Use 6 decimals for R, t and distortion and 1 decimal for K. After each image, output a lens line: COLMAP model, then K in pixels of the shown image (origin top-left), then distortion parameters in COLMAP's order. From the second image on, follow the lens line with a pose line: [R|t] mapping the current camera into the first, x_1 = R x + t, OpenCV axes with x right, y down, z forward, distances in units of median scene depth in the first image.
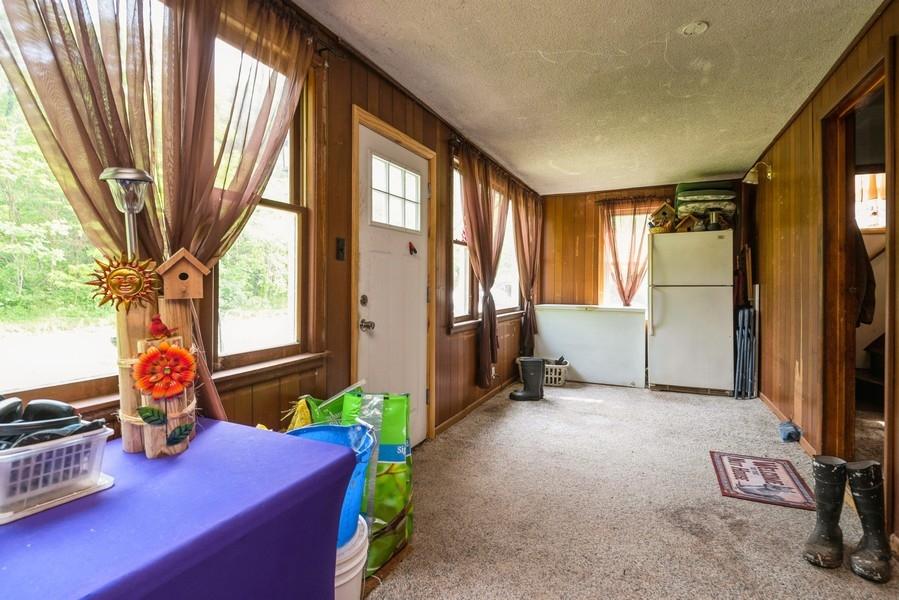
lens RADIAL K [[421.5, 0, 449.7], [0, 421.5, 288.8], [0, 0, 1]] dist [-0.000097, -0.000019]
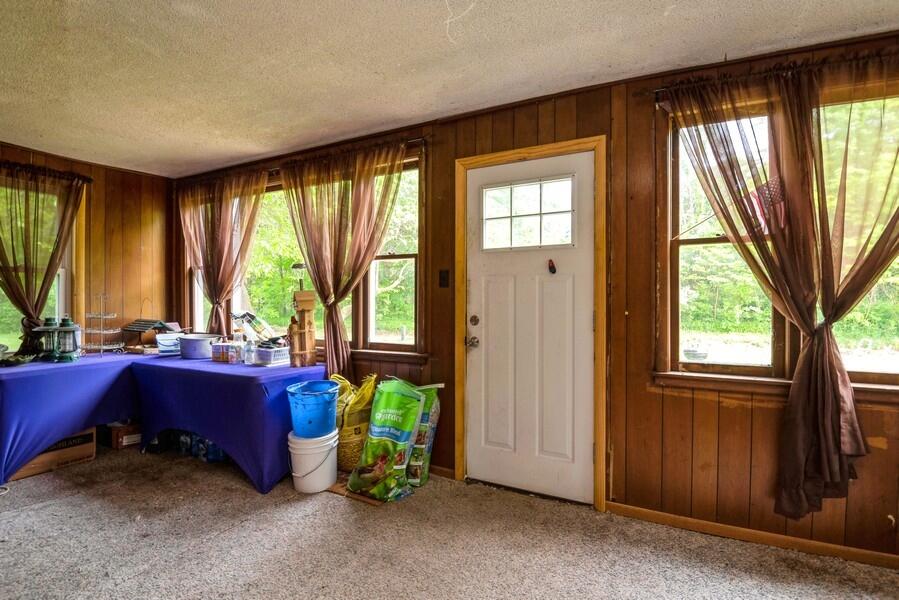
lens RADIAL K [[428.4, 0, 449.5], [0, 428.4, 300.0], [0, 0, 1]] dist [-0.017335, -0.000167]
pose [[-0.021555, -0.005200, -0.999754, 0.921578], [-0.020560, 0.999777, -0.004757, -0.019846], [0.999556, 0.020453, -0.021657, 0.920888]]
